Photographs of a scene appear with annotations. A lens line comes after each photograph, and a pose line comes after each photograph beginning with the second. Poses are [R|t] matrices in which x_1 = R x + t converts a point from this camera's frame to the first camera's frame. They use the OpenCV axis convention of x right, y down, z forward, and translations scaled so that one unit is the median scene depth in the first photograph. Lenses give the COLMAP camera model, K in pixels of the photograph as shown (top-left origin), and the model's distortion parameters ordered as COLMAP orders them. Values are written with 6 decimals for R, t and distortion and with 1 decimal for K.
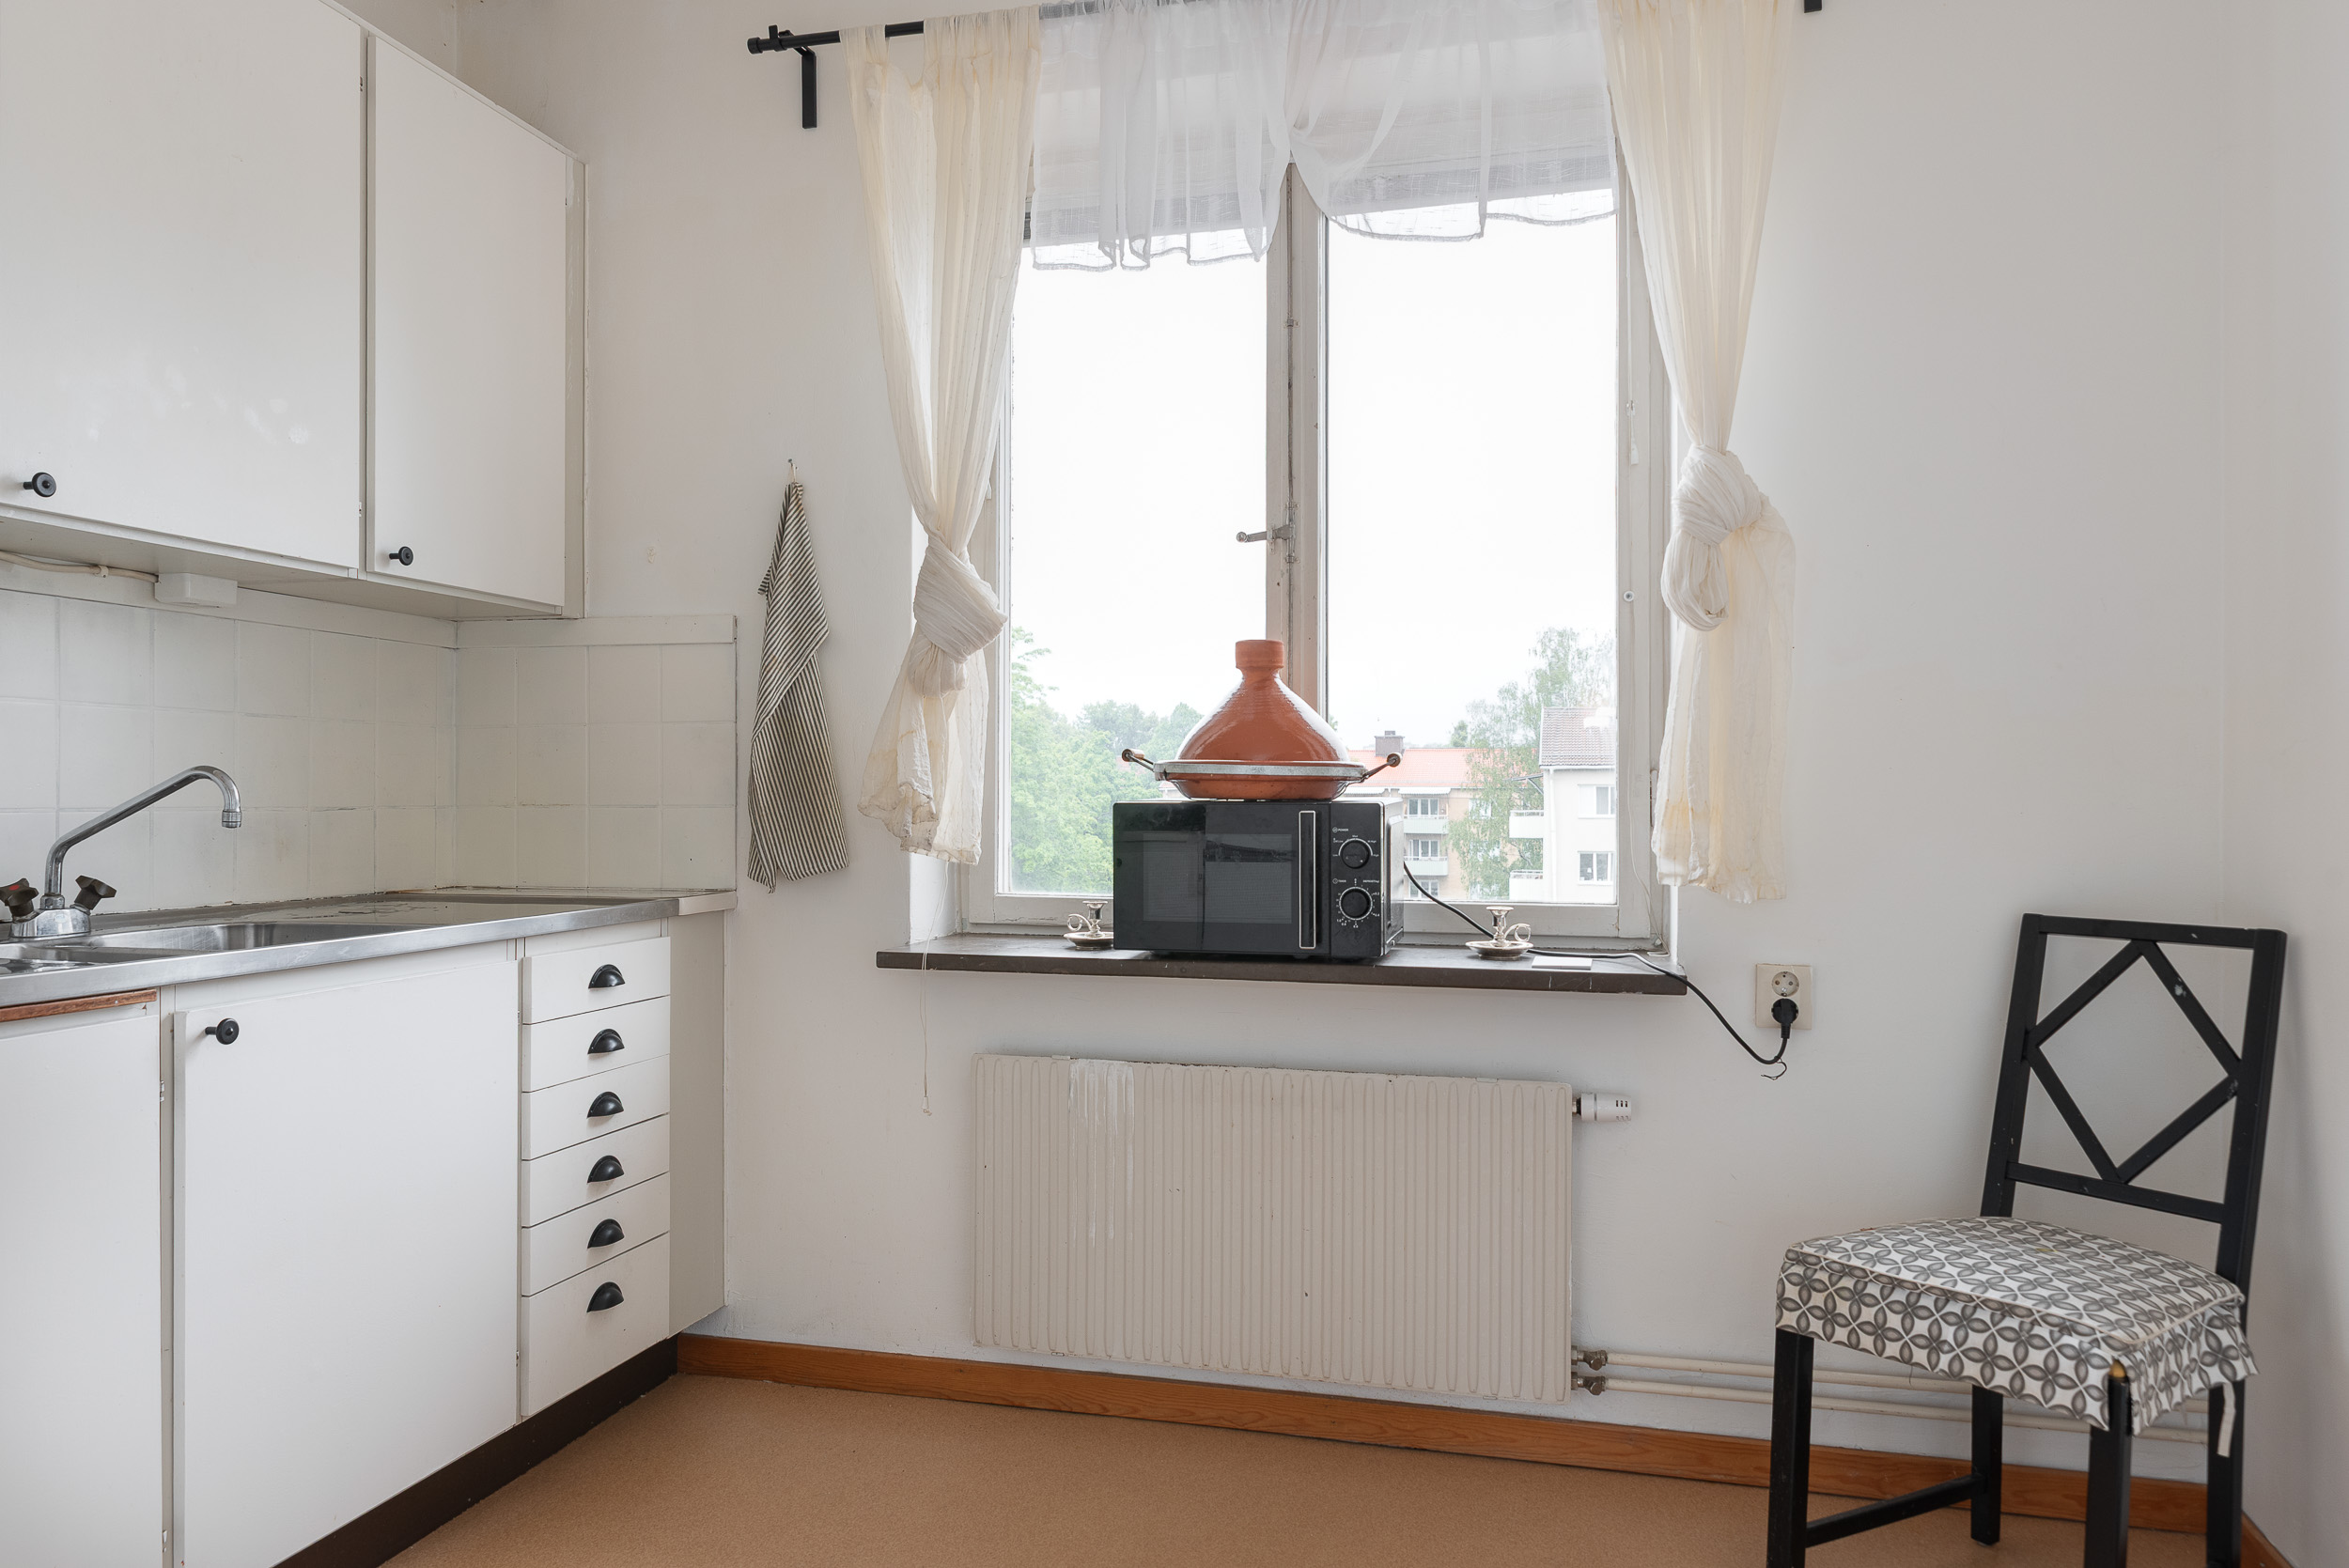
lens RADIAL K [[1635.6, 0, 1174.5], [0, 1635.6, 784.0], [0, 0, 1]] dist [-0.006457, -0.004878]
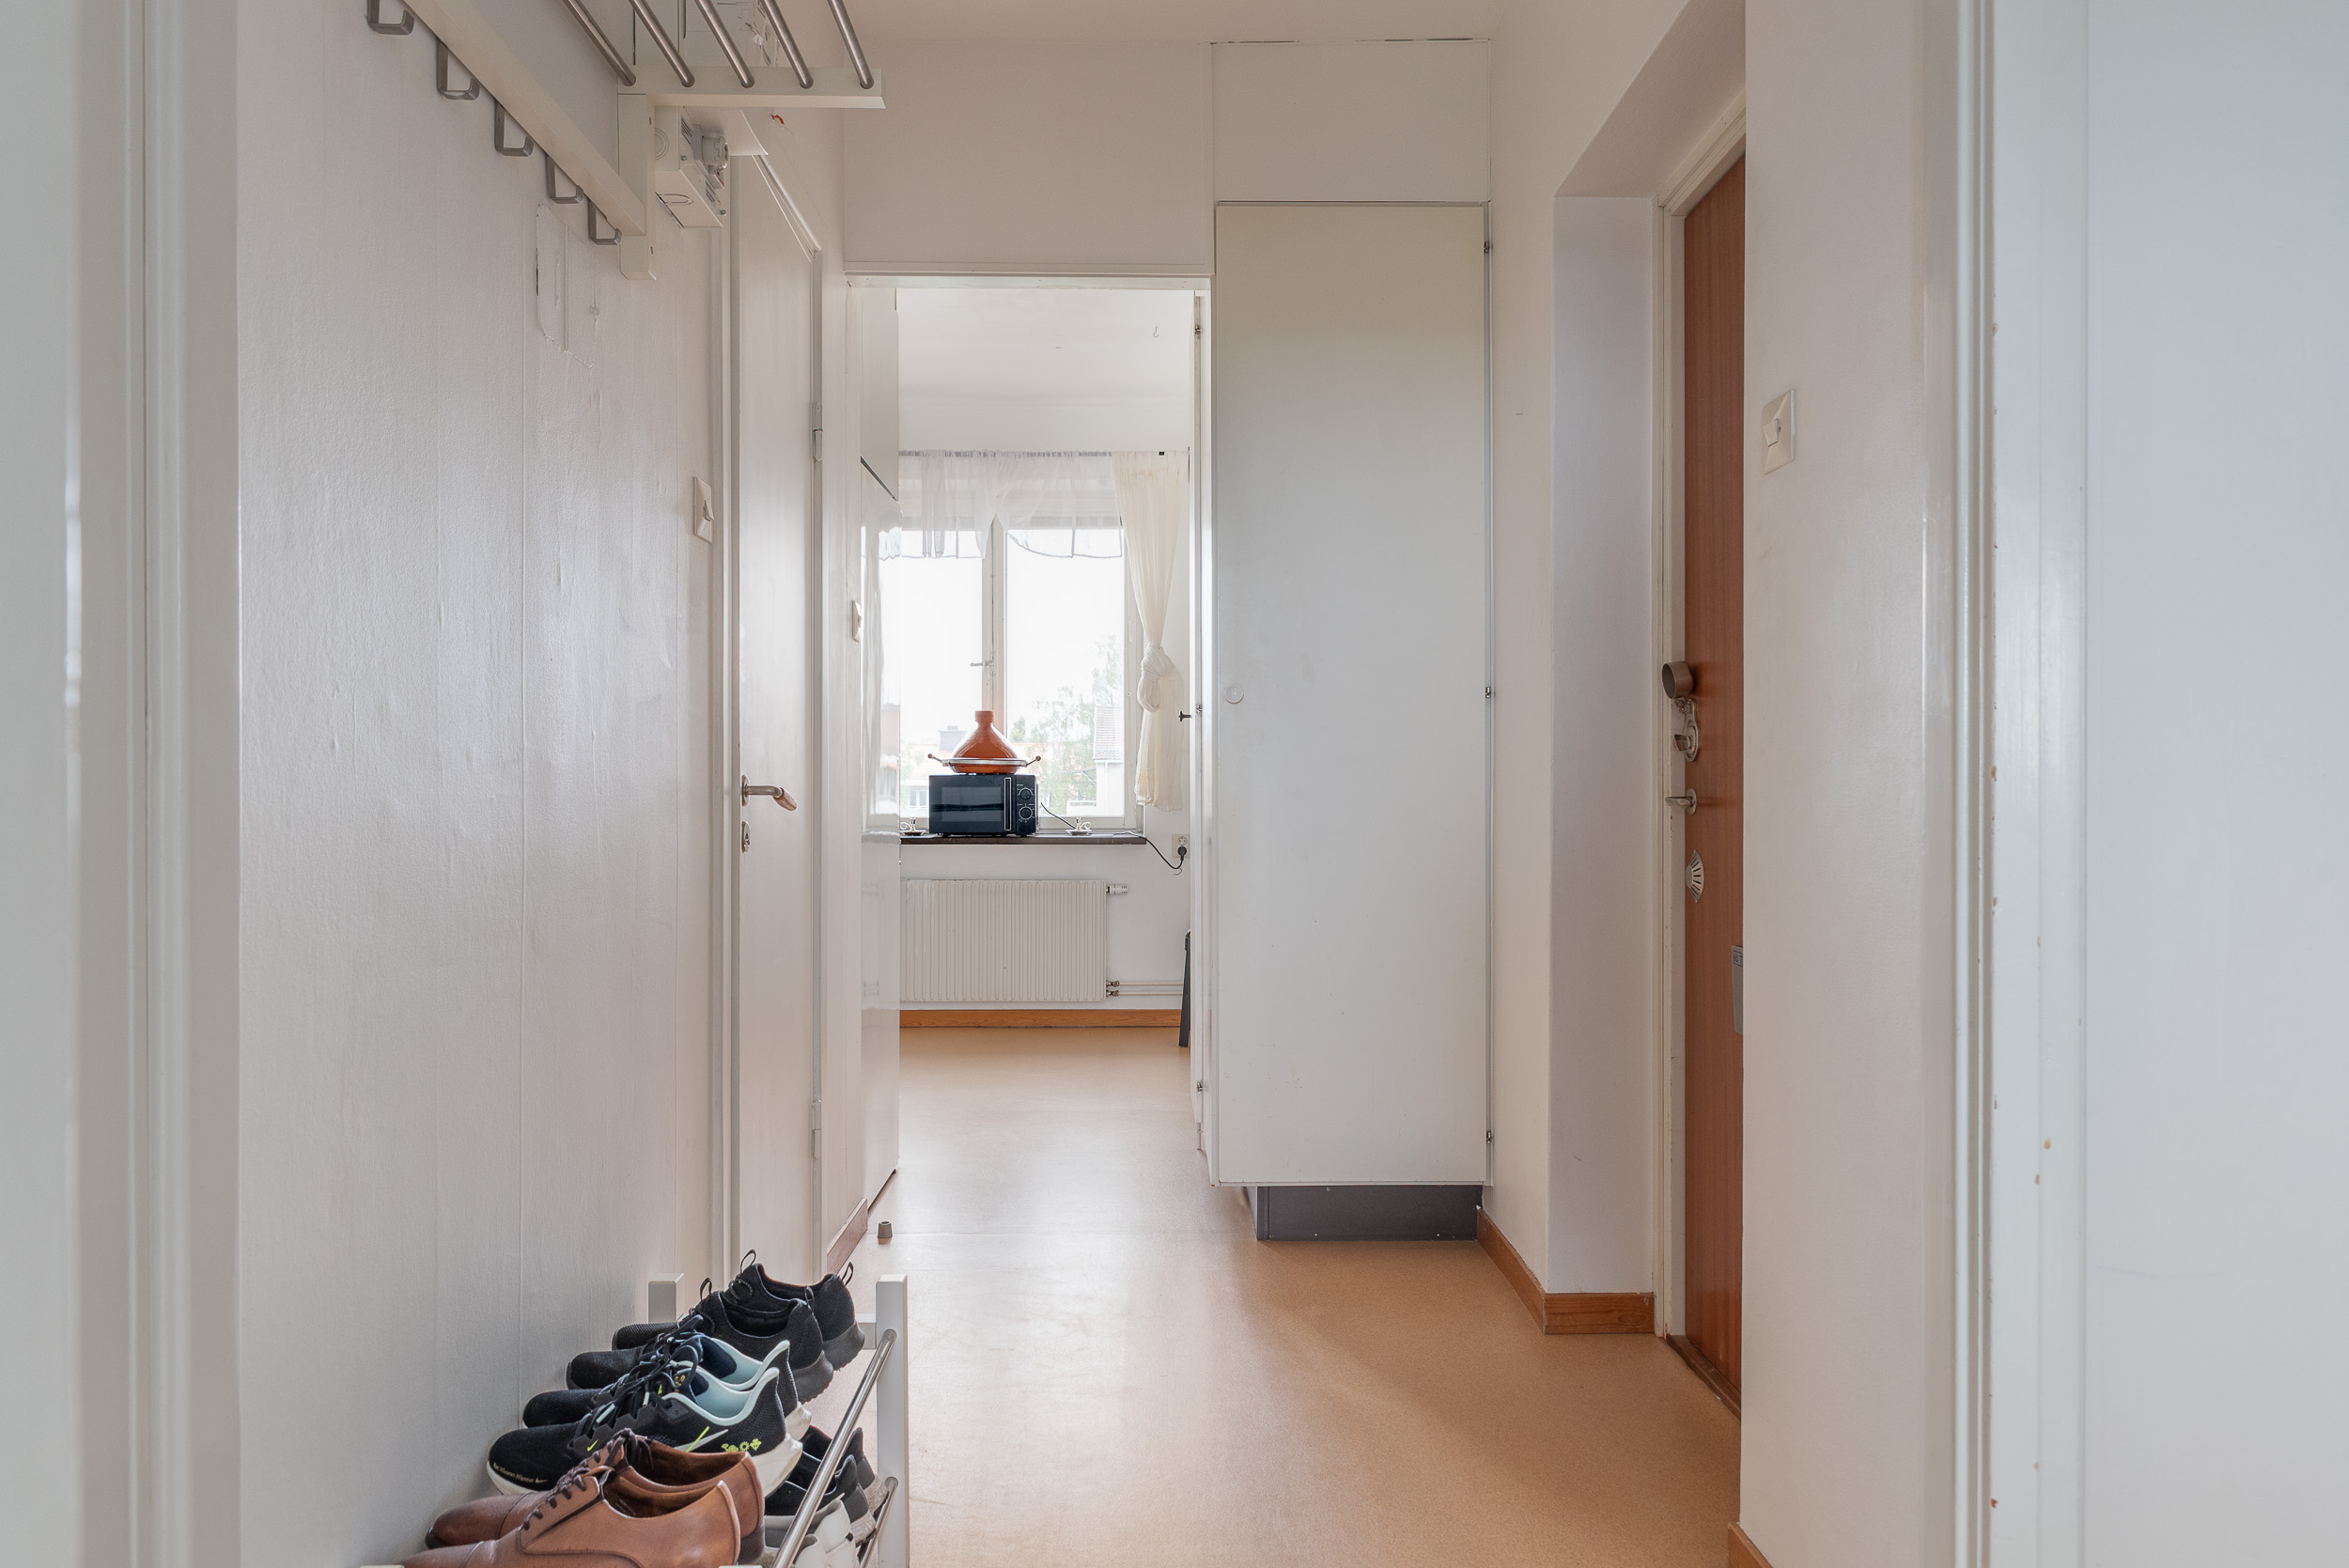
lens RADIAL K [[1635.6, 0, 1174.5], [0, 1635.6, 784.0], [0, 0, 1]] dist [-0.006457, -0.004878]
pose [[0.964011, -0.001112, 0.265858, -0.337511], [-0.000052, 0.999990, 0.004373, 0.014047], [-0.265861, -0.004230, 0.964002, -1.507753]]
